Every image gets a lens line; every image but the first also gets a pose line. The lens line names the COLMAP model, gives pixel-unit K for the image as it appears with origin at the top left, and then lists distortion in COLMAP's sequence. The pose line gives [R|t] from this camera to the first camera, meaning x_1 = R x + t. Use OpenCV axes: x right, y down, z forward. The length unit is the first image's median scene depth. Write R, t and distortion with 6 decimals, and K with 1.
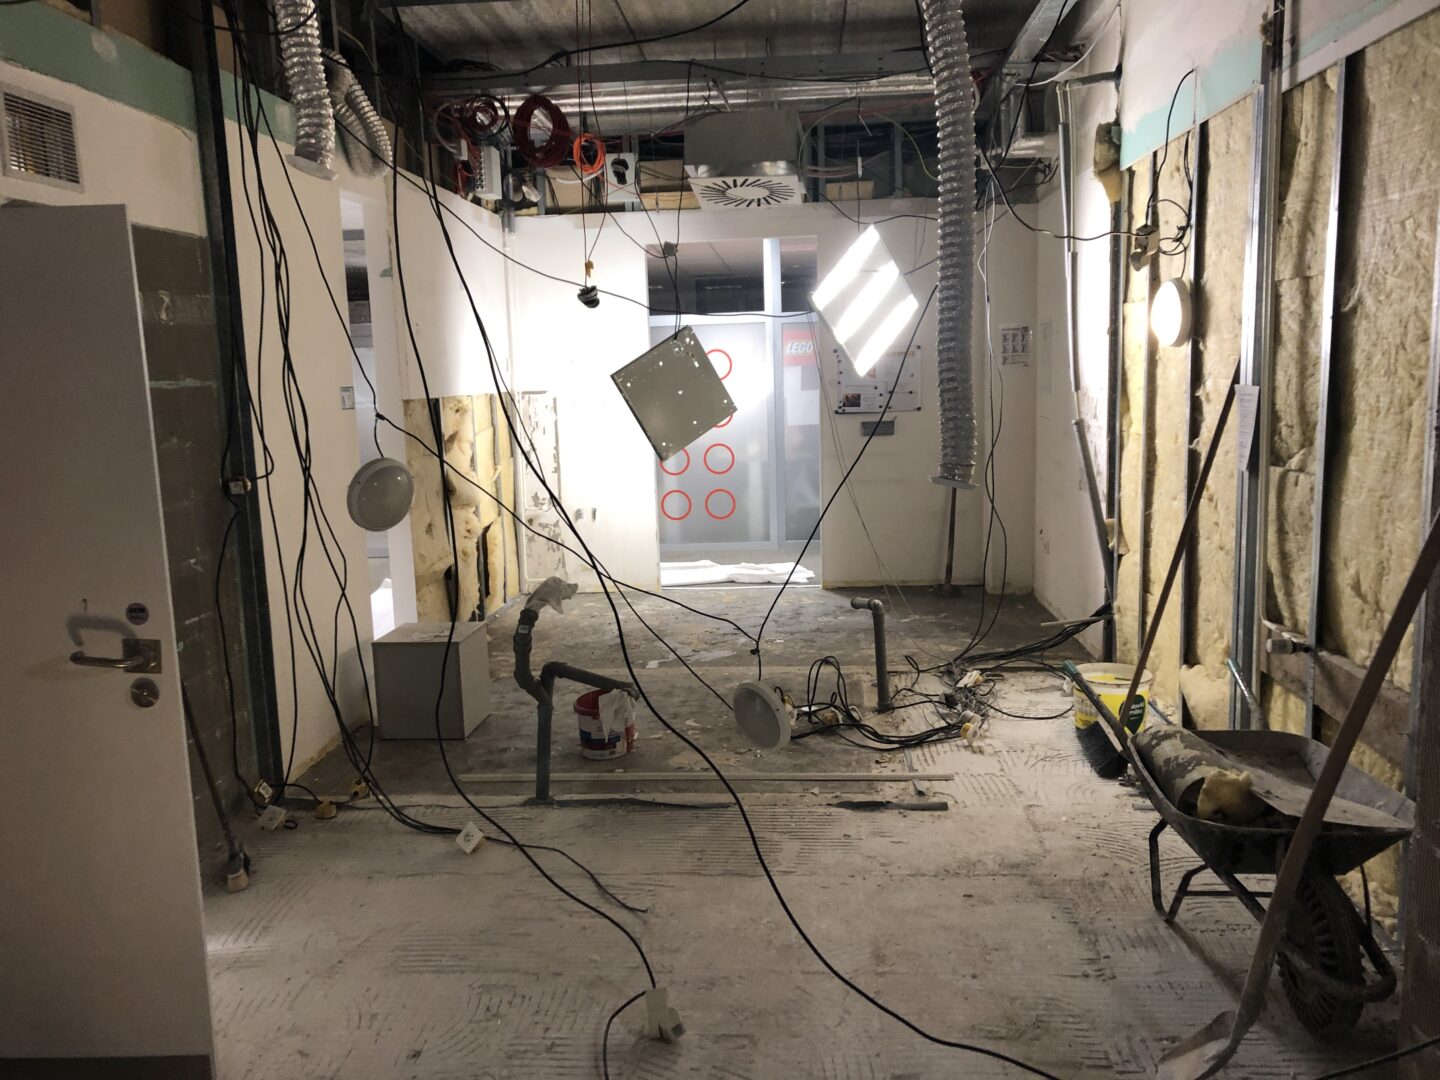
lens RADIAL K [[1181.9, 0, 722.1], [0, 1181.9, 537.5], [0, 0, 1]] dist [0.043888, -0.045113]
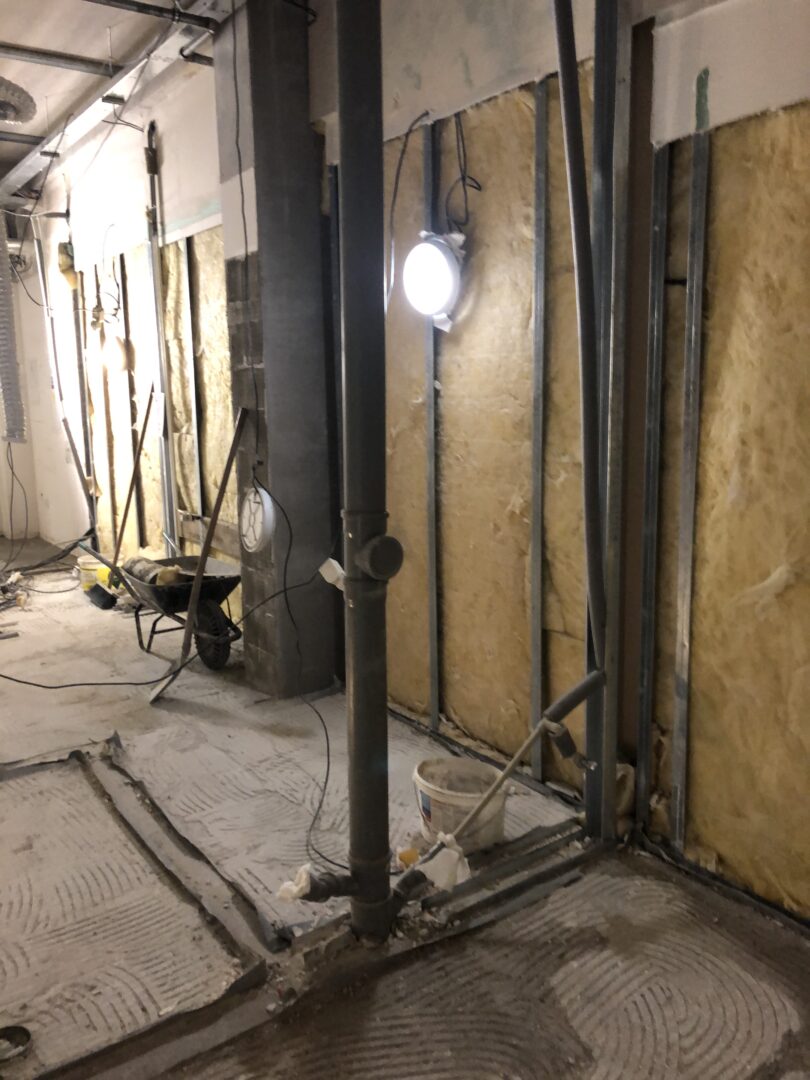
lens RADIAL K [[886.4, 0, 407.4], [0, 886.4, 535.4], [0, 0, 1]] dist [0.043888, -0.045113]
pose [[0.773839, -0.092513, 0.626590, -0.192324], [0.087495, 0.995405, 0.038910, 0.089792], [-0.627311, 0.024714, 0.778377, -0.416103]]
